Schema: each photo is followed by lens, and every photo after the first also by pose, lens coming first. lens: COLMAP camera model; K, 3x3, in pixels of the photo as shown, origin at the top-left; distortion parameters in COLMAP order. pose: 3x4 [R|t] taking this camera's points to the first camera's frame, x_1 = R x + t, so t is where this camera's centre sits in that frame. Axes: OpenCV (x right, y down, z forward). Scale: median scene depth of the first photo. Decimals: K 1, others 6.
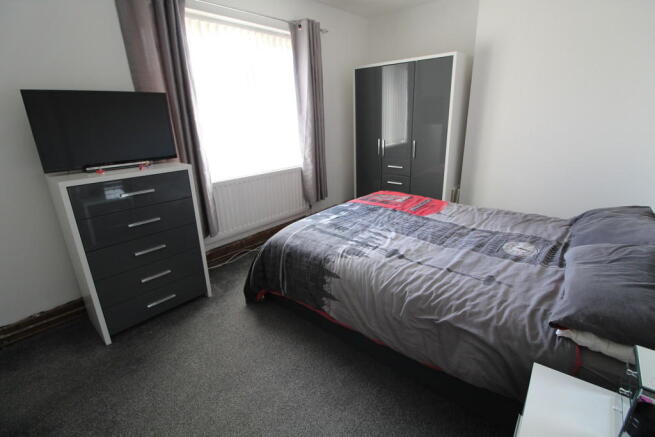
lens RADIAL K [[313.4, 0, 327.5], [0, 313.4, 218.5], [0, 0, 1]] dist [-0.000653, -0.000148]
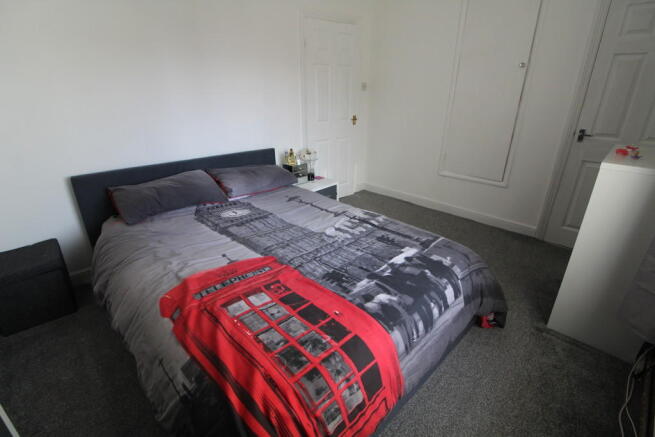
lens RADIAL K [[313.4, 0, 327.5], [0, 313.4, 218.5], [0, 0, 1]] dist [-0.000653, -0.000148]
pose [[-0.995473, -0.002305, 0.095015, 0.122794], [0.059387, 0.765436, 0.640766, -0.564499], [-0.074205, 0.643508, -0.761834, 1.668686]]
